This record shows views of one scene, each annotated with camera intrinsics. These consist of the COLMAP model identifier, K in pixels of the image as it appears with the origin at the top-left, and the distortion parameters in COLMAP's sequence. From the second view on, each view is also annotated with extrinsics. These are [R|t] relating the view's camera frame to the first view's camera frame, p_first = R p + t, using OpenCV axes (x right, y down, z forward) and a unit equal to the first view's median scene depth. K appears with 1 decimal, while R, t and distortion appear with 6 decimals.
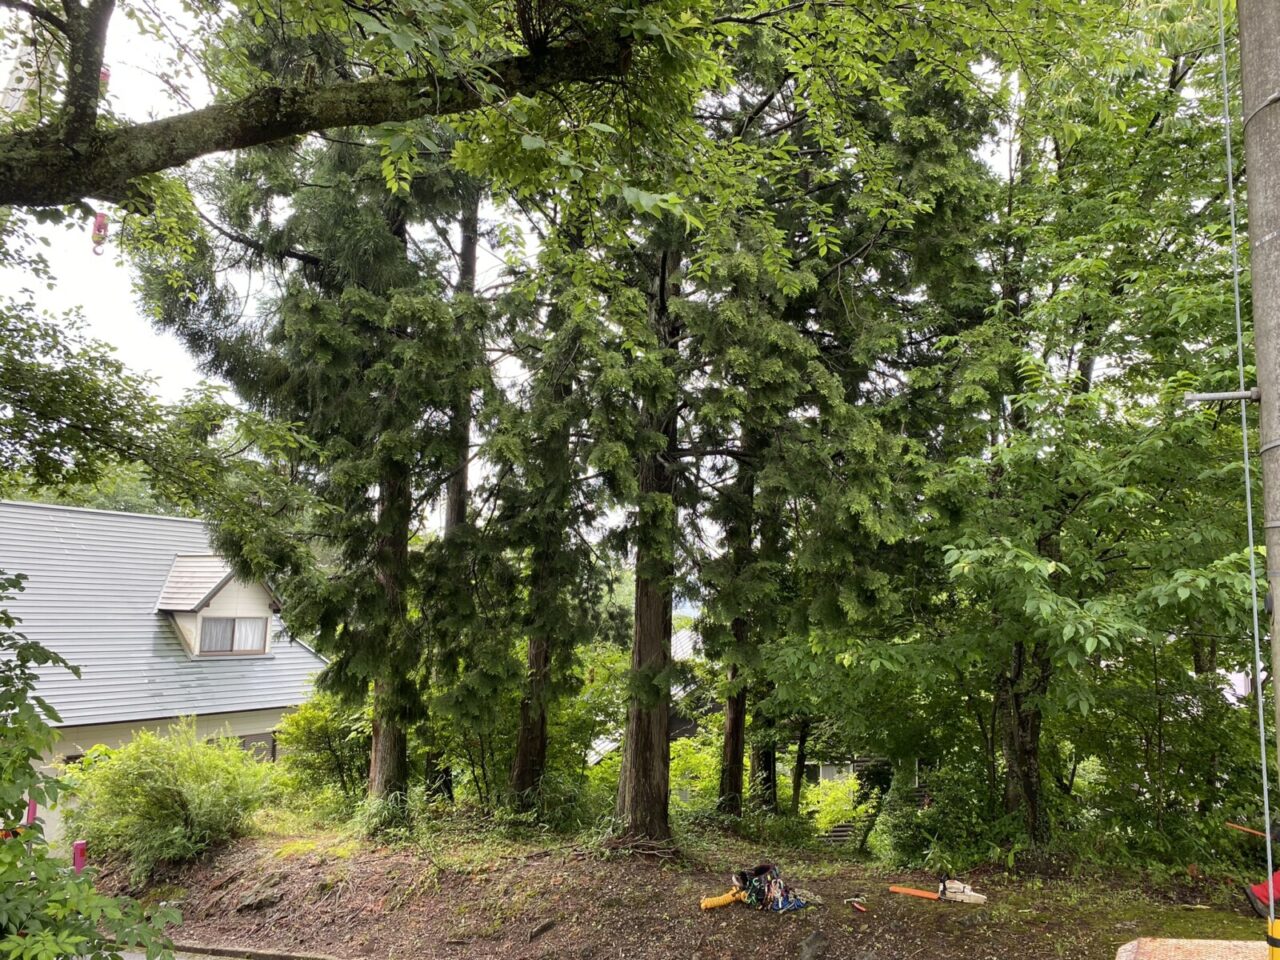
lens RADIAL K [[958.1, 0, 660.3], [0, 958.1, 480.2], [0, 0, 1]] dist [0.009609, -0.027676]
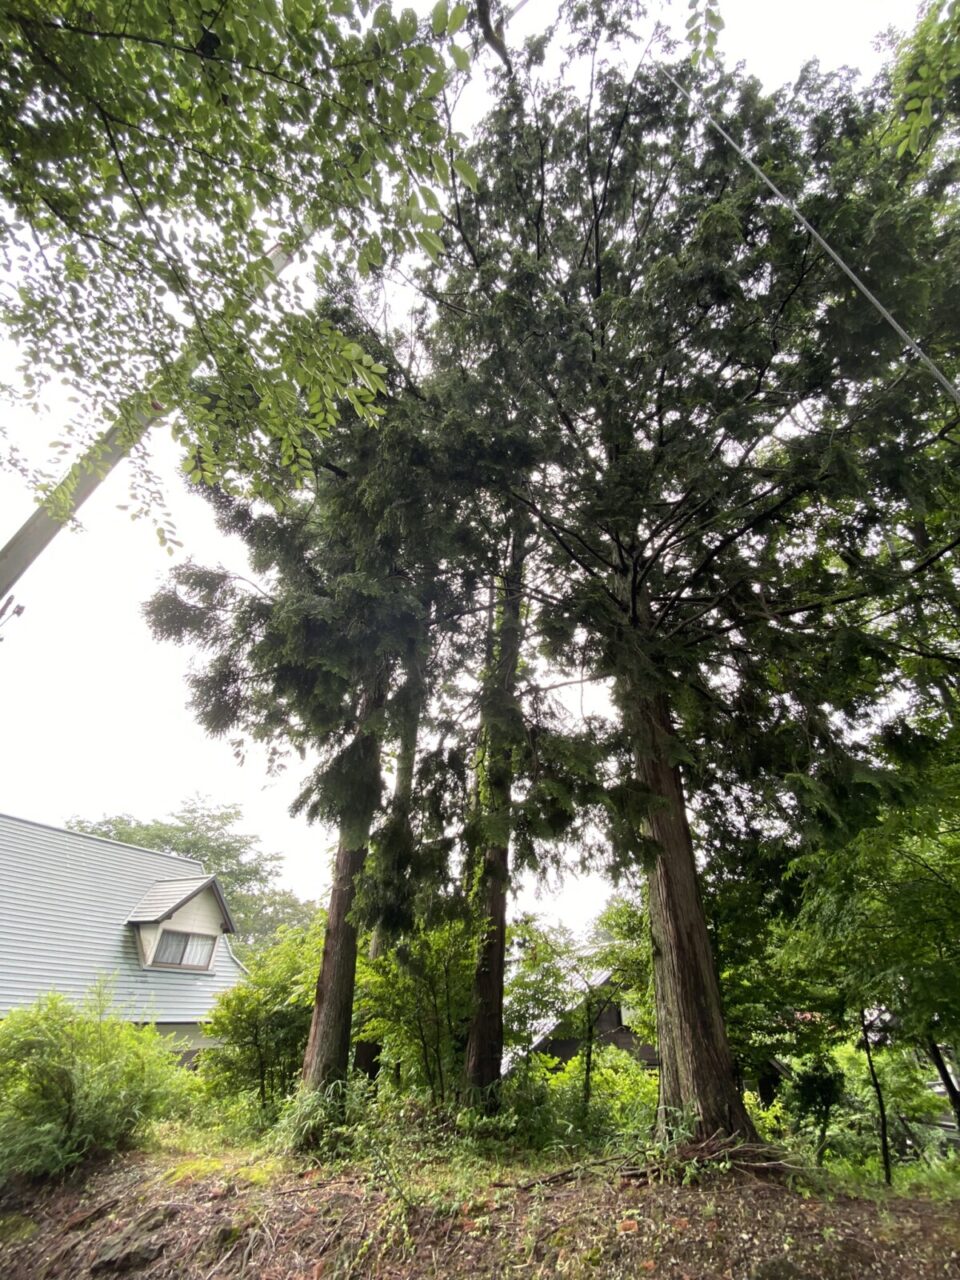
lens RADIAL K [[515.1, 0, 480.0], [0, 515.1, 640.0], [0, 0, 1]] dist [0.000247, -0.011991]
pose [[0.999741, 0.018856, 0.012743, -0.168703], [-0.010922, 0.888767, -0.458229, 0.192347], [-0.019966, 0.457972, 0.888743, 0.451172]]
